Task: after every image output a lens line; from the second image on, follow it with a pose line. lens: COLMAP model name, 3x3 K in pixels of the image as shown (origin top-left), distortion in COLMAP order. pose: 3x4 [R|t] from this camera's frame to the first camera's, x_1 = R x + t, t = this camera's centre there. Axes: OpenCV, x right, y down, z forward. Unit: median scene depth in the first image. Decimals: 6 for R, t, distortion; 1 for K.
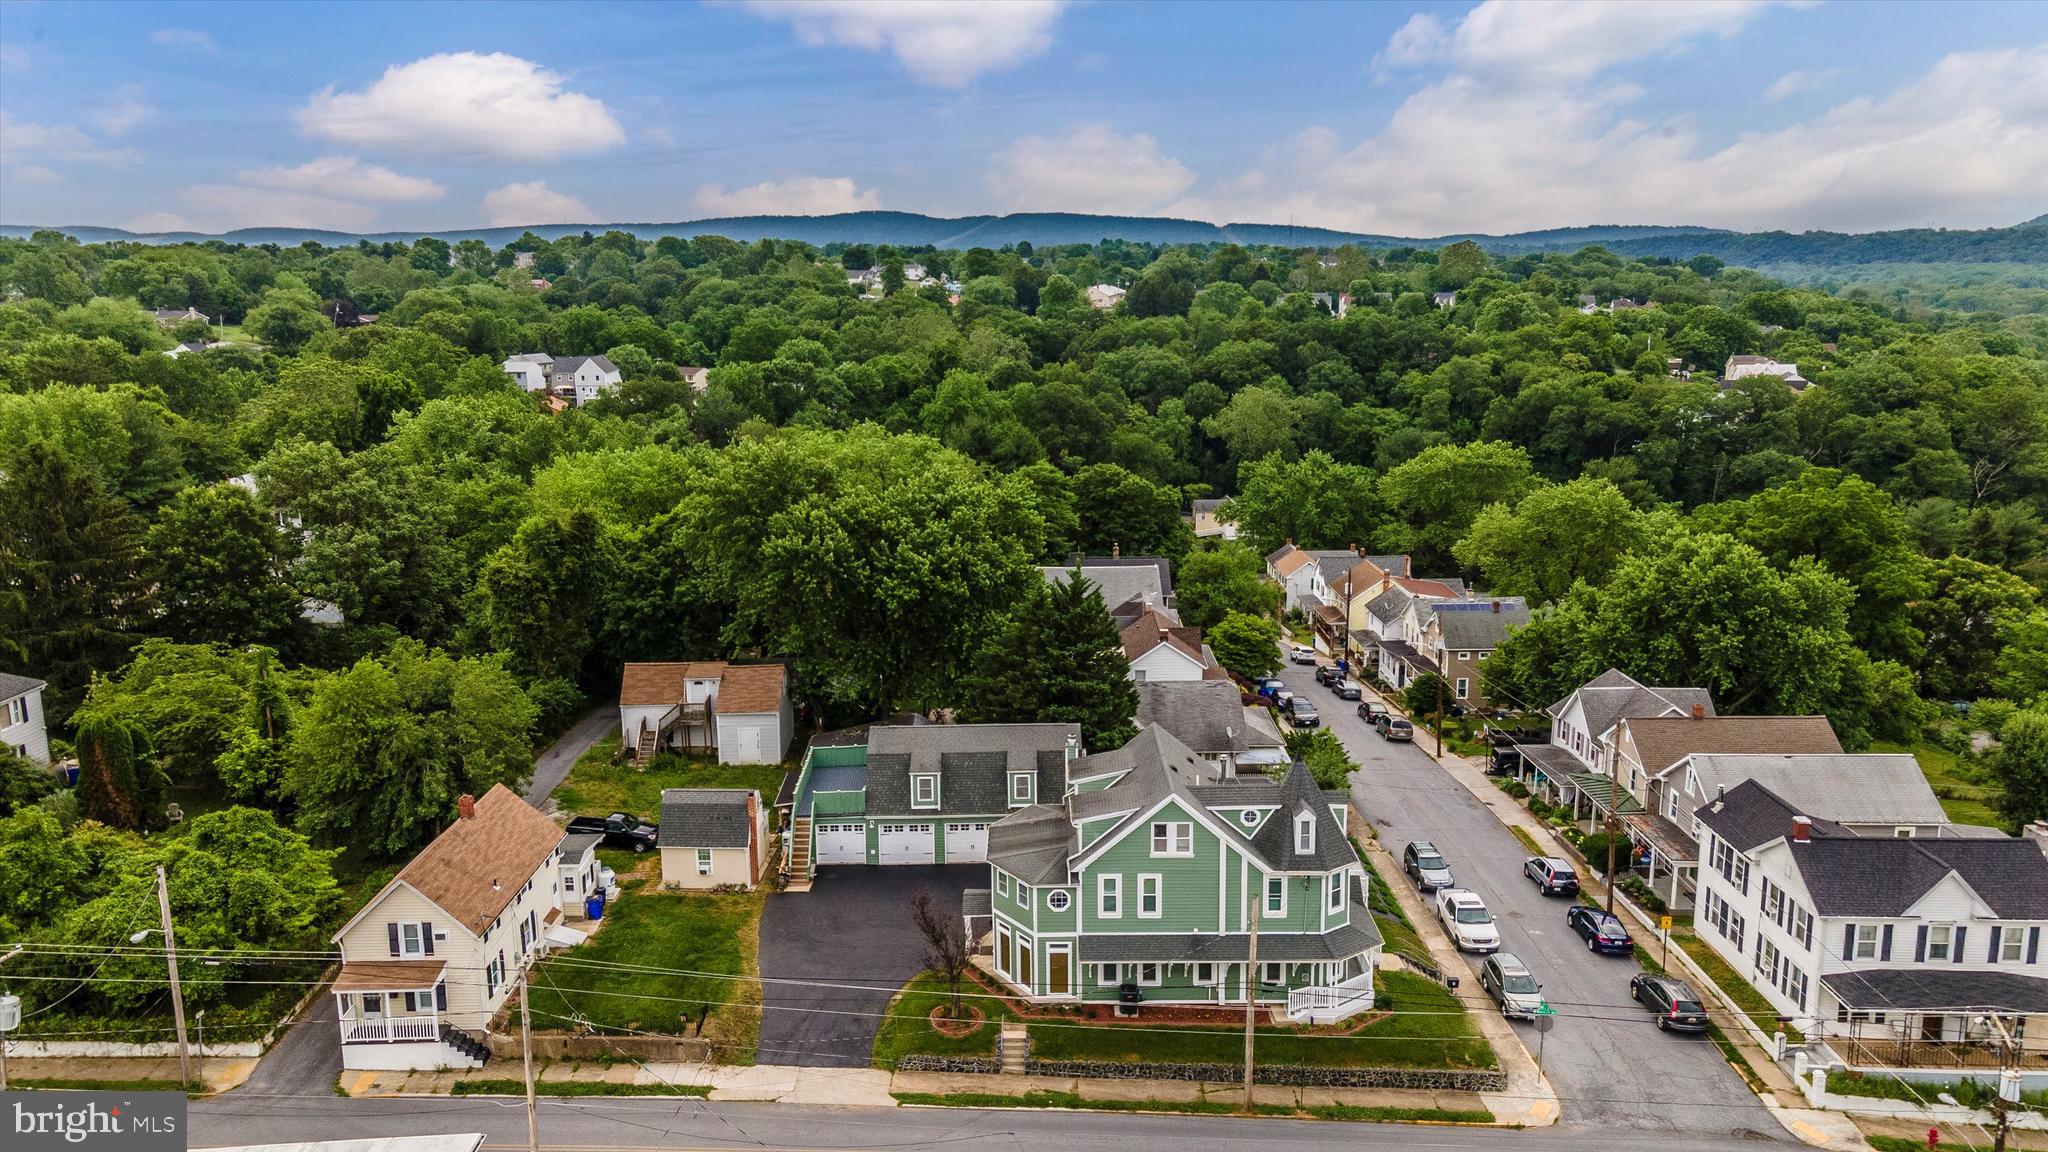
lens RADIAL K [[1494.0, 0, 1026.4], [0, 1494.0, 582.1], [0, 0, 1]] dist [0.071869, 0.022300]
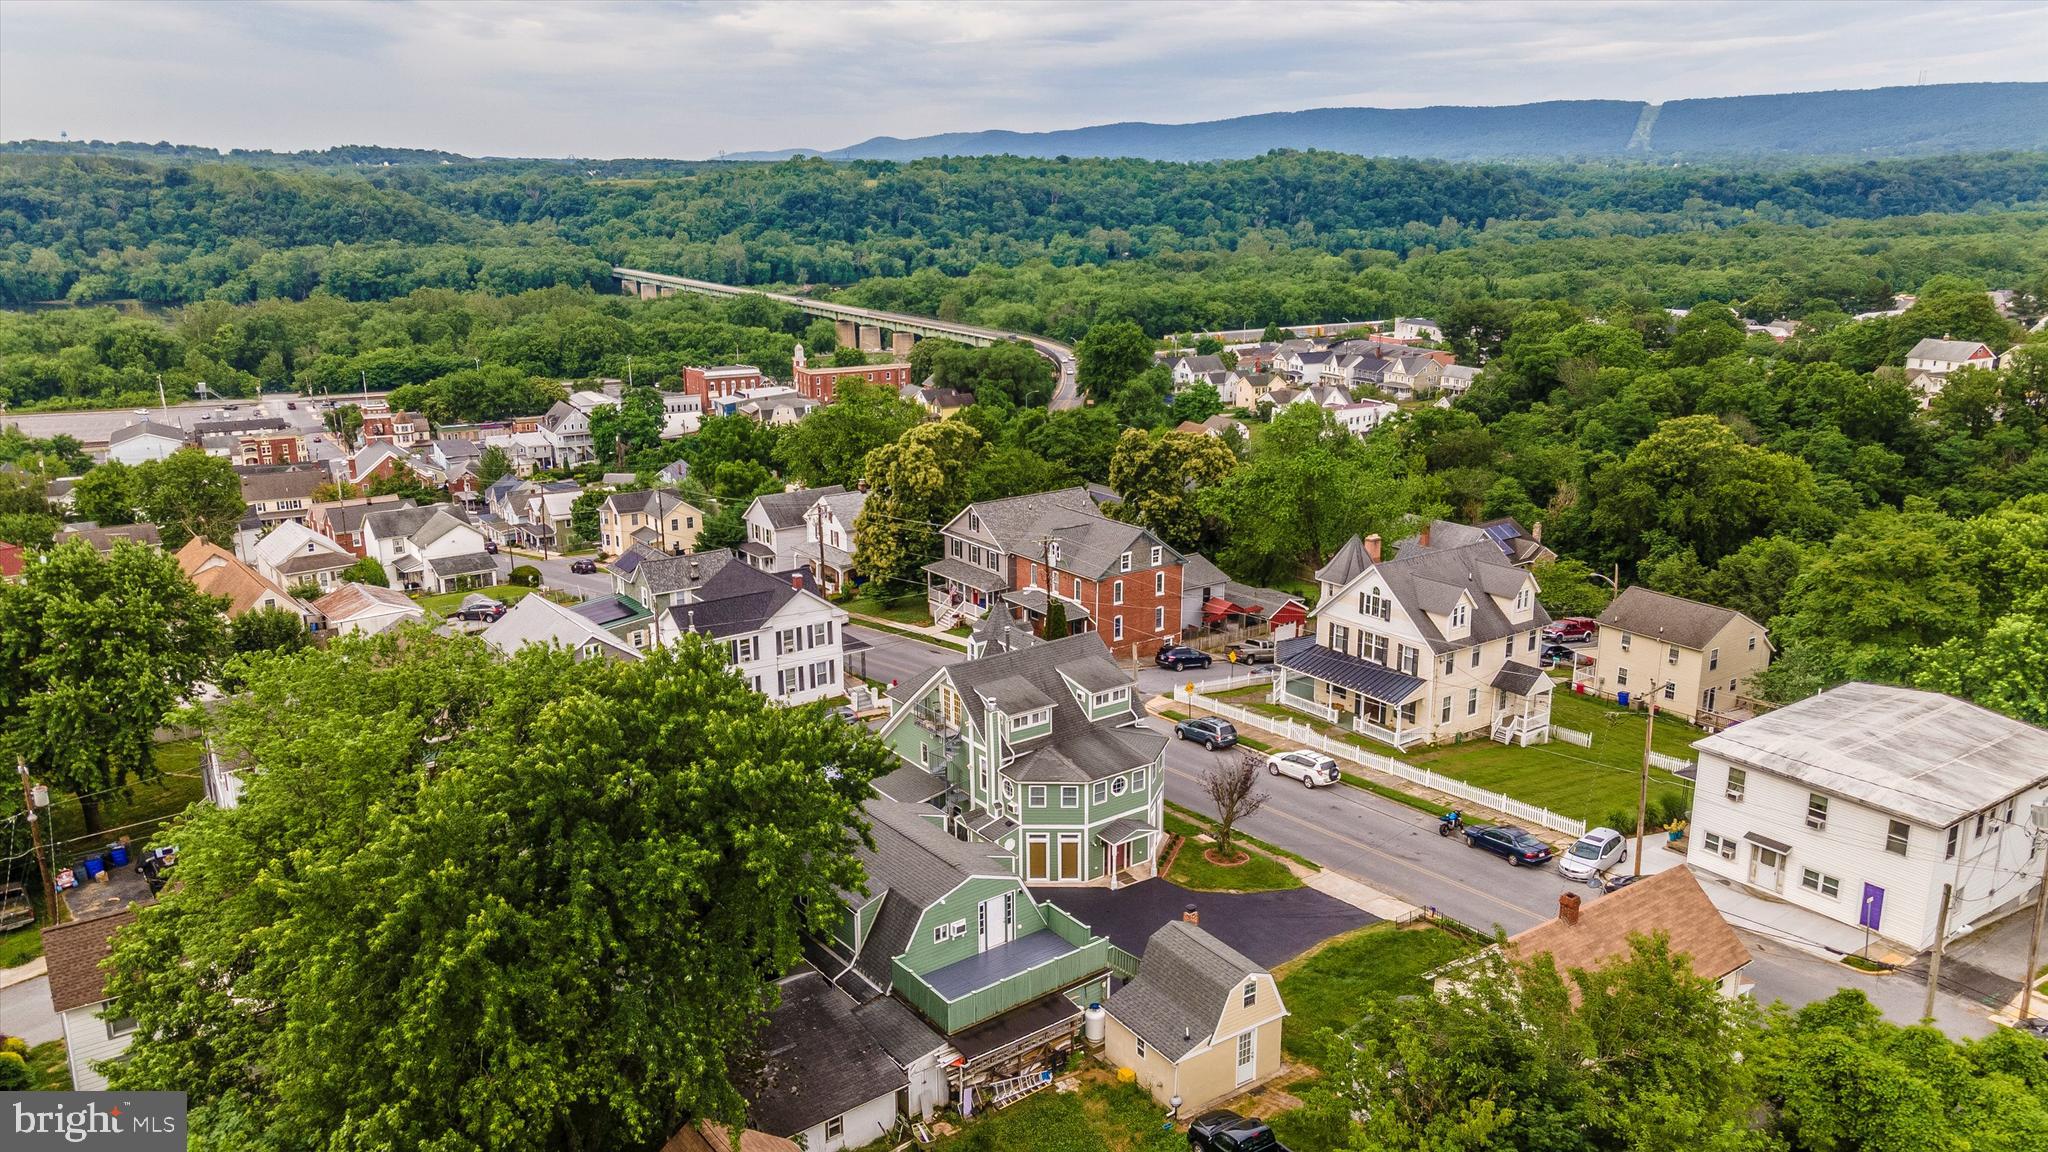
lens RADIAL K [[1494.0, 0, 1041.9], [0, 1494.0, 577.3], [0, 0, 1]] dist [0.071869, 0.022300]
pose [[-0.598226, -0.202945, 0.775203, -0.683928], [0.179910, 0.908685, 0.376727, -0.310827], [-0.780870, 0.364835, -0.507087, 1.354159]]
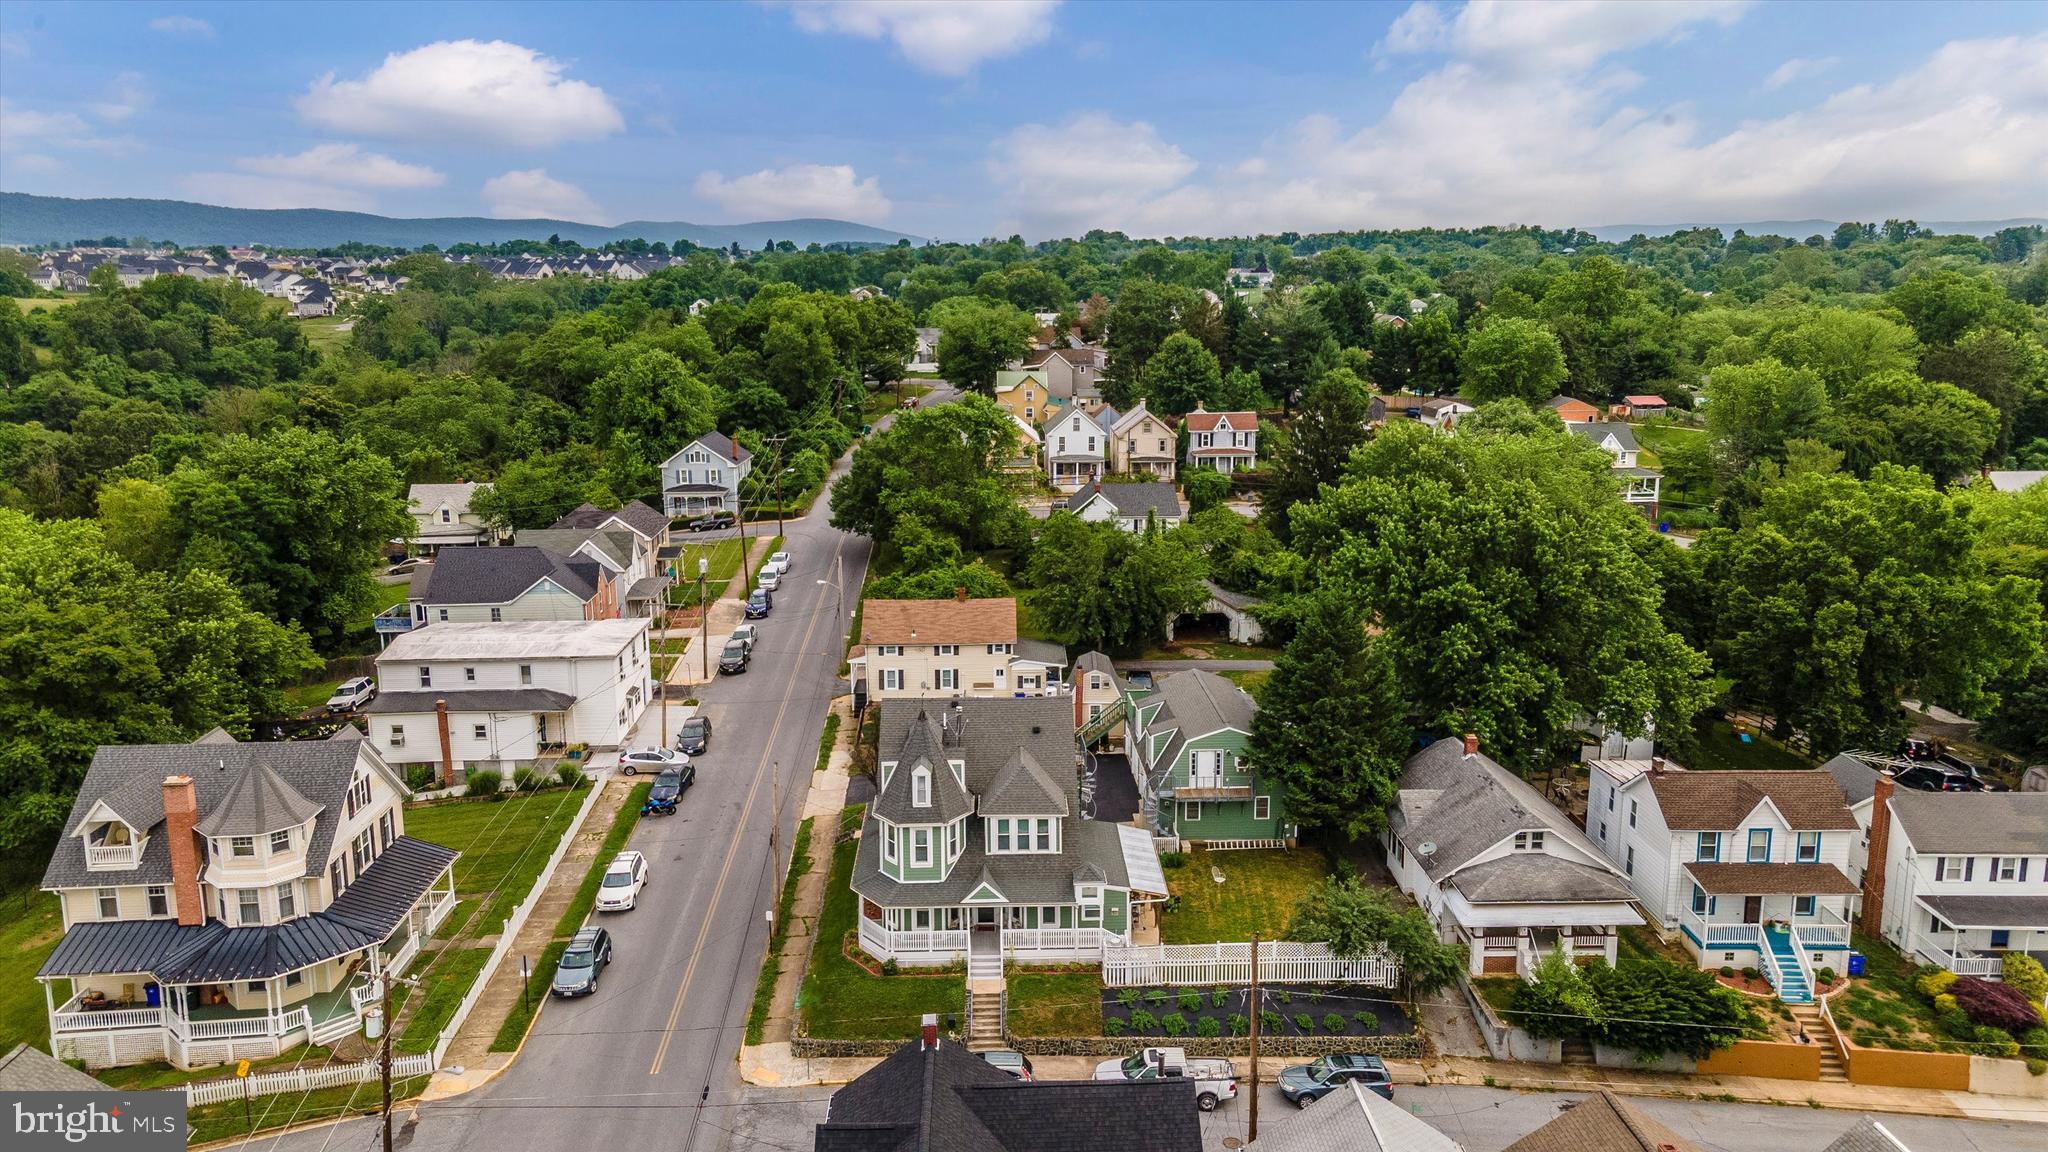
lens RADIAL K [[1494.0, 0, 1031.7], [0, 1494.0, 571.1], [0, 0, 1]] dist [0.071869, 0.022300]
pose [[0.036046, 0.214053, -0.976157, 1.019160], [-0.211400, 0.956320, 0.201897, -0.182137], [0.976735, 0.199082, 0.079722, 0.819180]]
